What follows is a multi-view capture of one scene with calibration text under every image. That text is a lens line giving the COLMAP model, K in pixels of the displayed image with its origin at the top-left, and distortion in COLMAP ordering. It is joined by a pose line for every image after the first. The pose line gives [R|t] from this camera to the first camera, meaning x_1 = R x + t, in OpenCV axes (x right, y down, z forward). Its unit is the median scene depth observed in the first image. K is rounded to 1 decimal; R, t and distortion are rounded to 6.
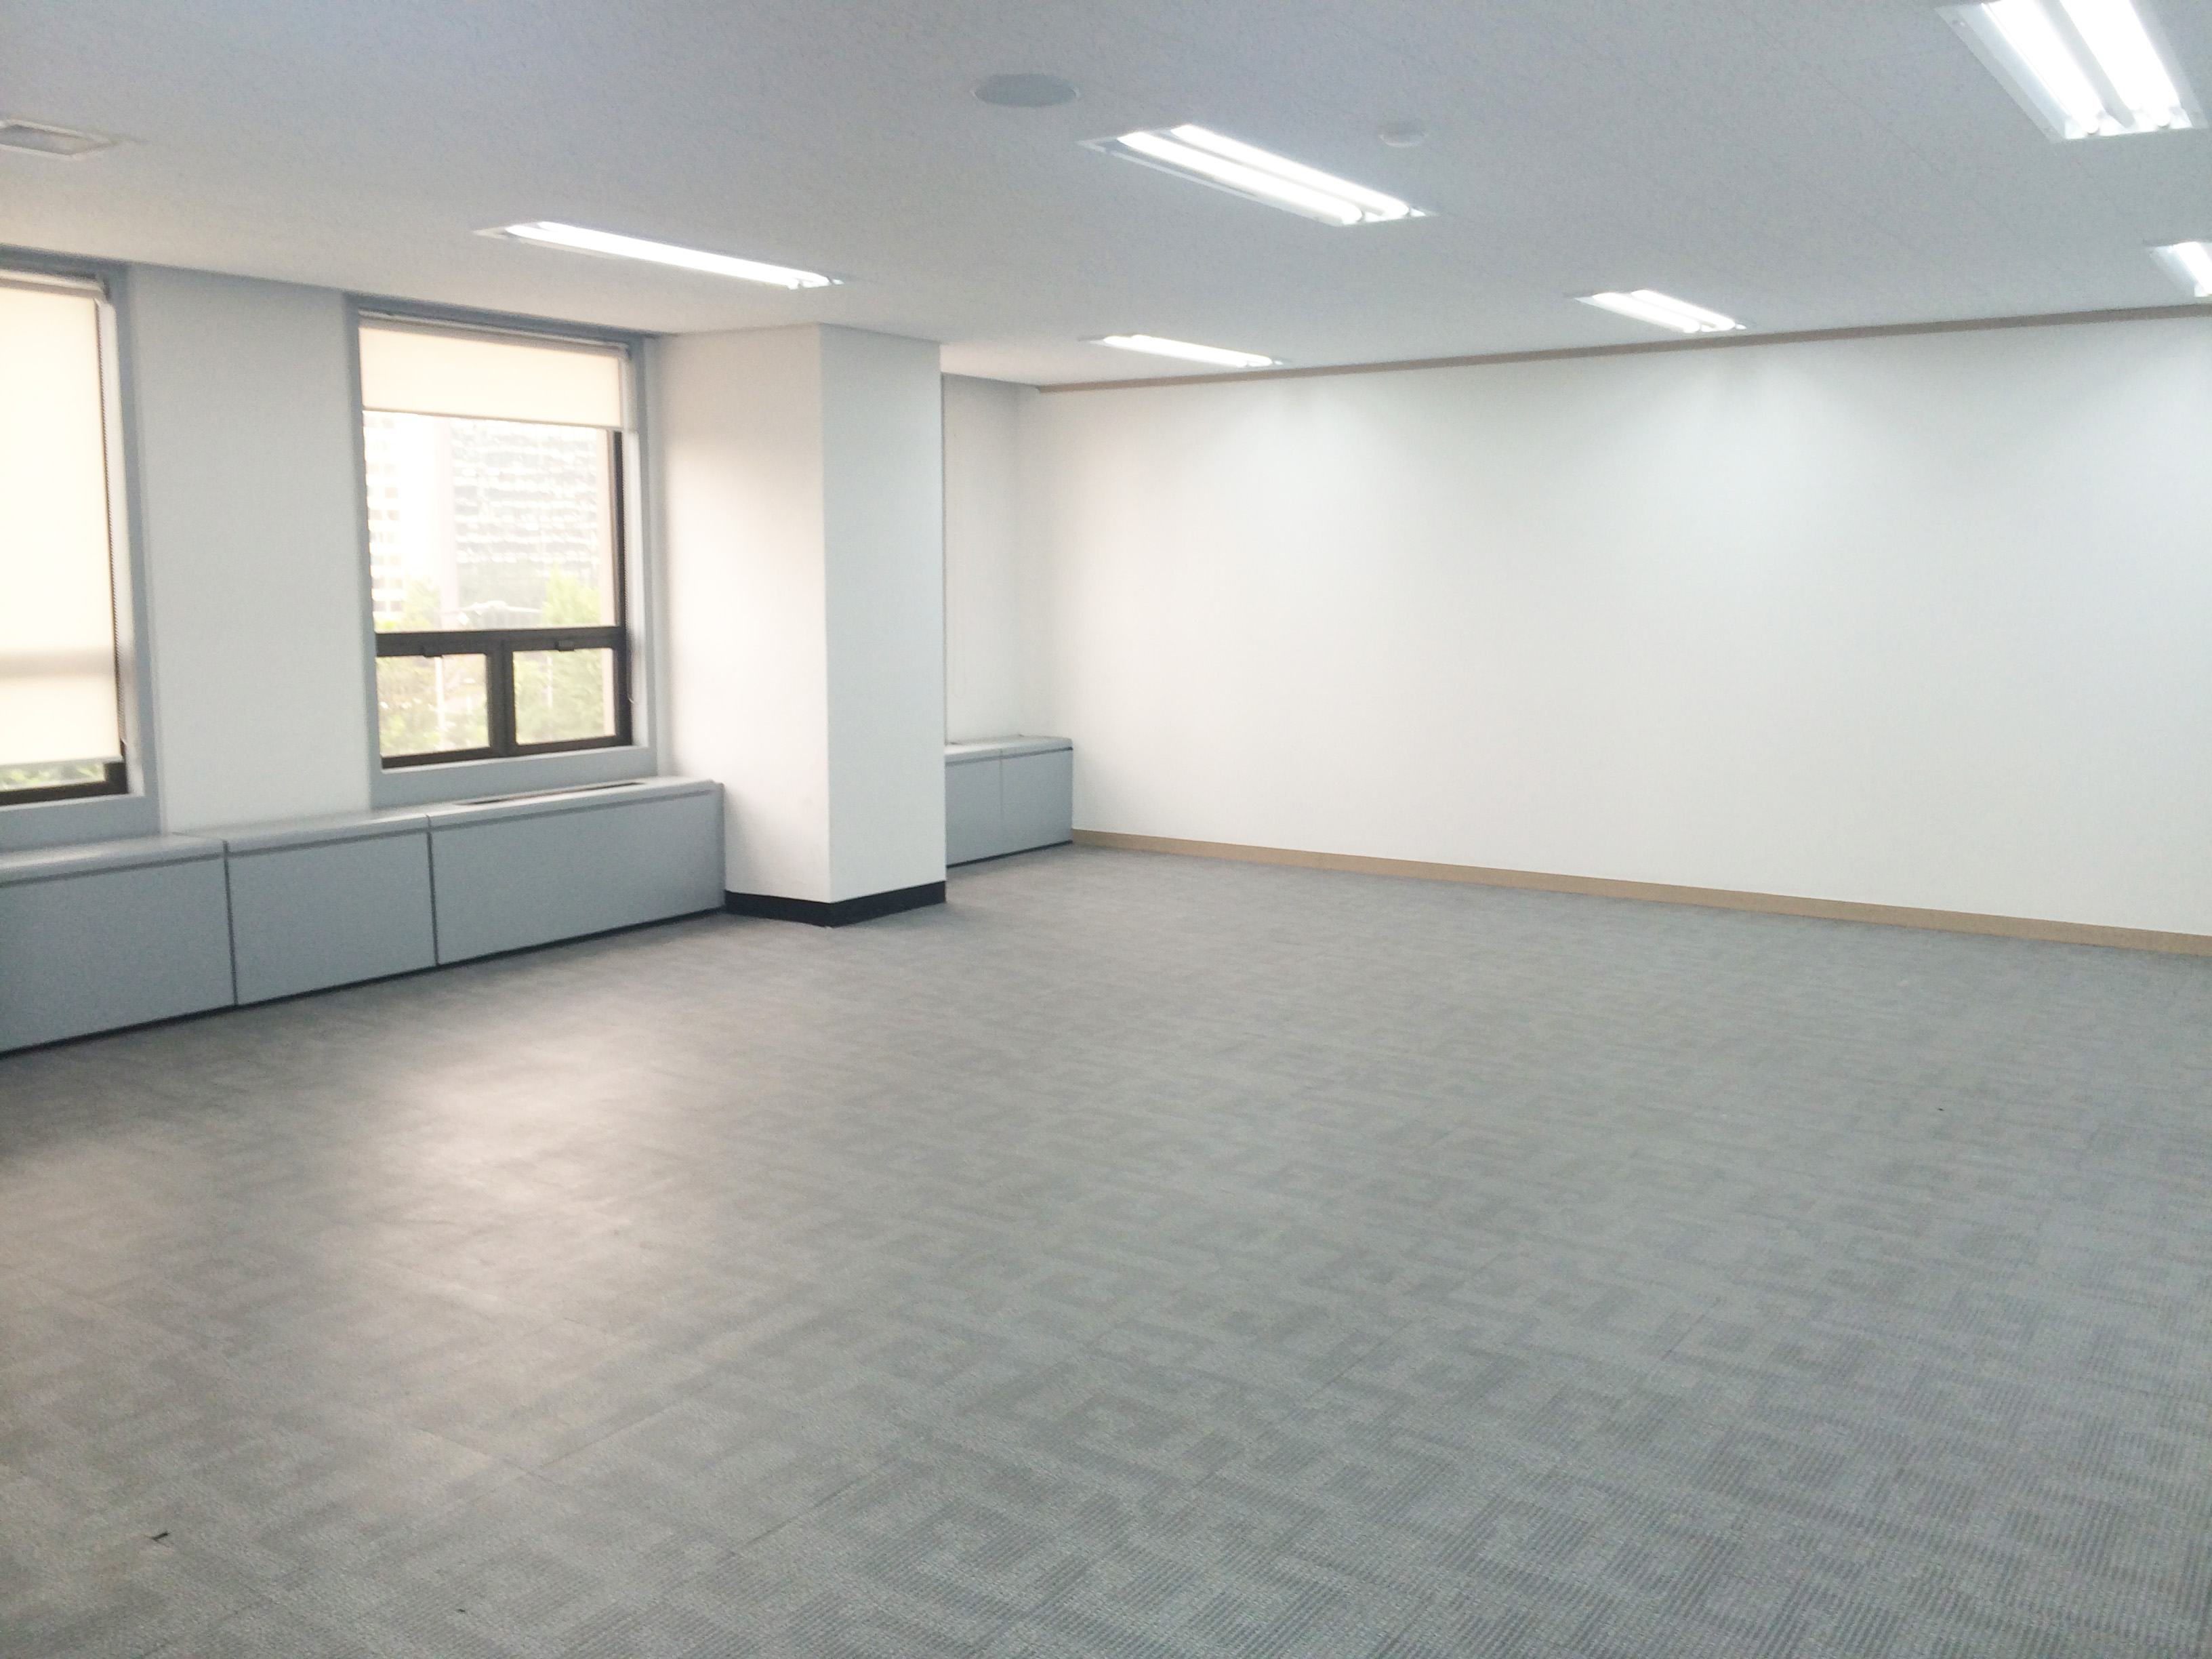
lens RADIAL K [[1923.8, 0, 1106.0], [0, 1923.8, 829.5], [0, 0, 1]] dist [-0.033582, 0.005130]
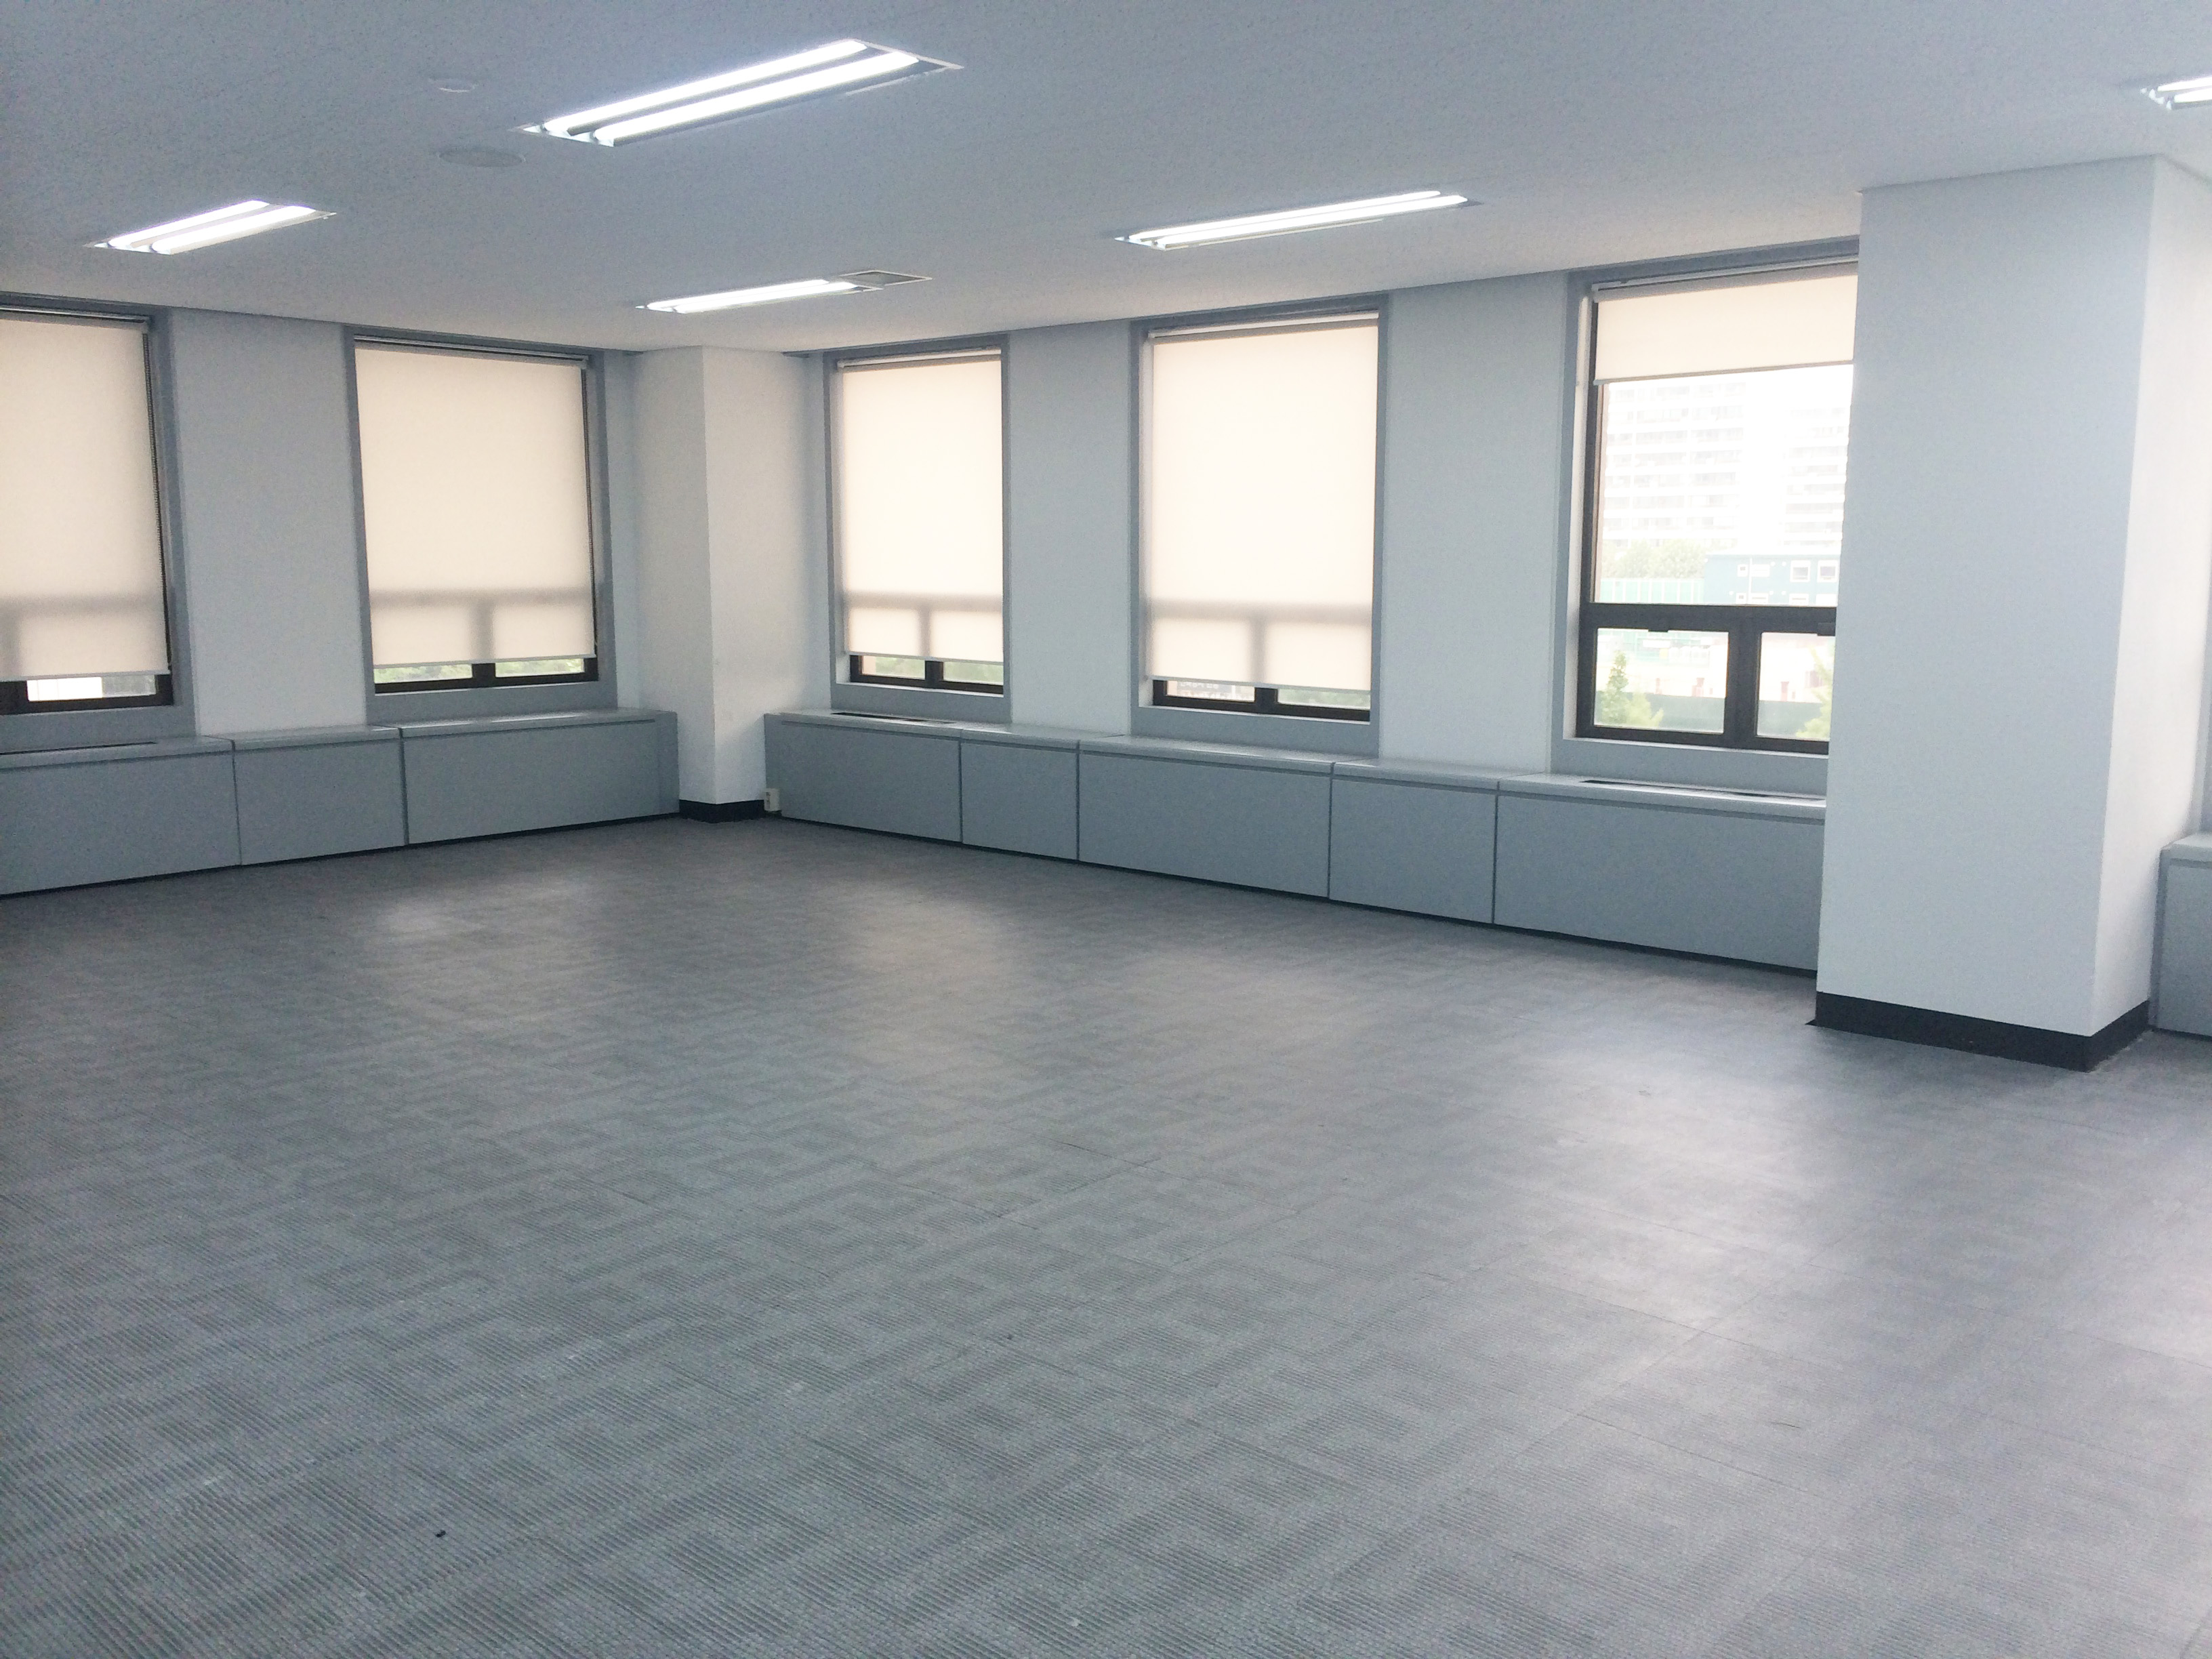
lens RADIAL K [[1882.4, 0, 1106.0], [0, 1882.4, 829.5], [0, 0, 1]] dist [0.099126, -0.144015]
pose [[-0.145834, 0.149373, -0.977967, 0.856711], [-0.126197, 0.977651, 0.168143, -0.157582], [0.981227, 0.147938, -0.123725, 1.146596]]
